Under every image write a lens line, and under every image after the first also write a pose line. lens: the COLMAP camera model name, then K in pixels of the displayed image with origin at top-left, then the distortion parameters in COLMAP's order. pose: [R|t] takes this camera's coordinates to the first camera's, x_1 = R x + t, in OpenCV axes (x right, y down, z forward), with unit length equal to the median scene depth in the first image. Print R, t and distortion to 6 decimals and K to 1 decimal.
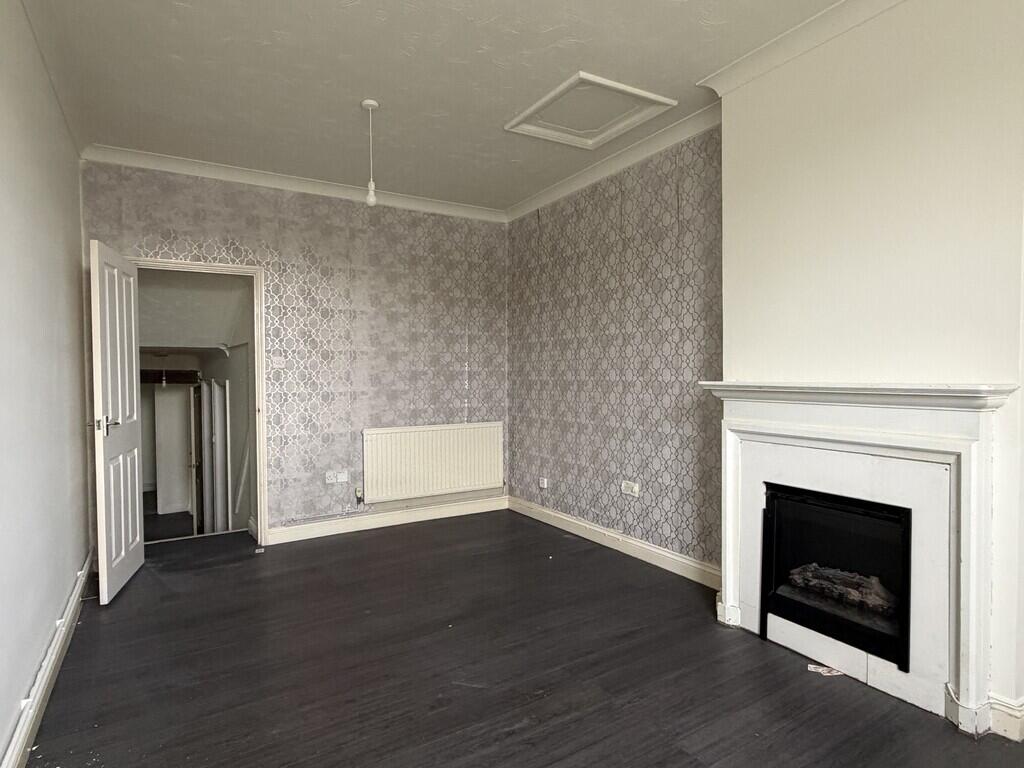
lens RADIAL K [[573.9, 0, 512.0], [0, 573.9, 384.0], [0, 0, 1]] dist [-0.002549, 0.000123]
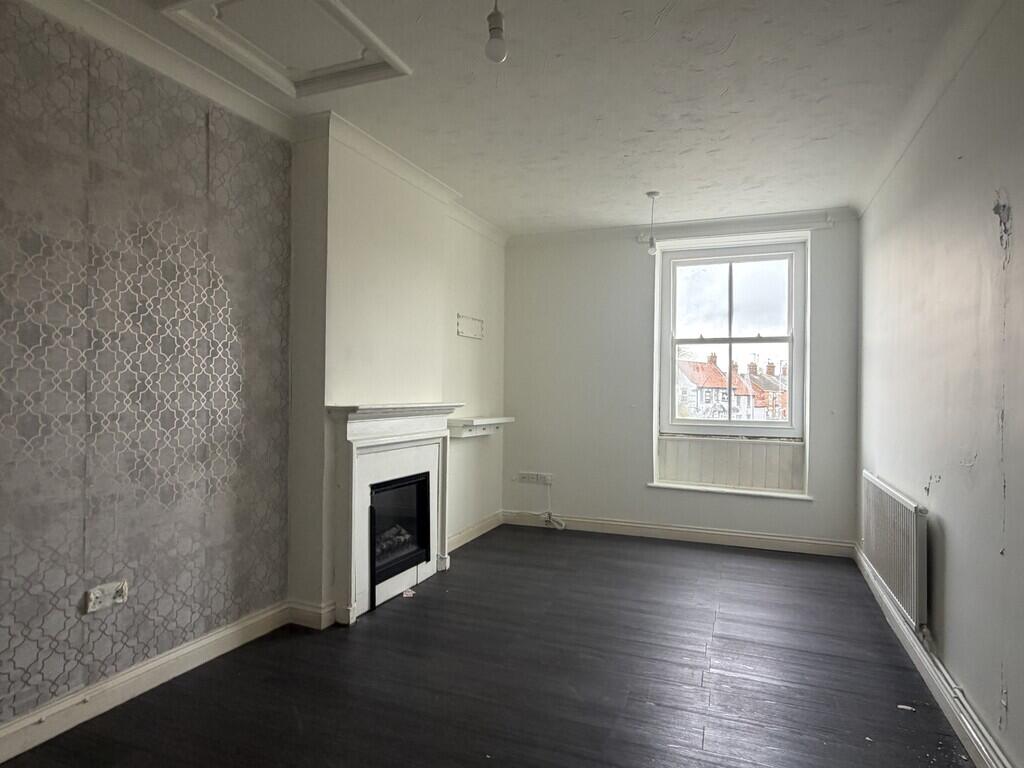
lens RADIAL K [[573.9, 0, 512.0], [0, 573.9, 384.0], [0, 0, 1]] dist [-0.002549, 0.000123]
pose [[-0.593792, 0.007863, 0.804580, -0.757751], [0.007658, 0.999962, -0.004120, -0.042344], [-0.804582, 0.003715, -0.593830, 1.498939]]
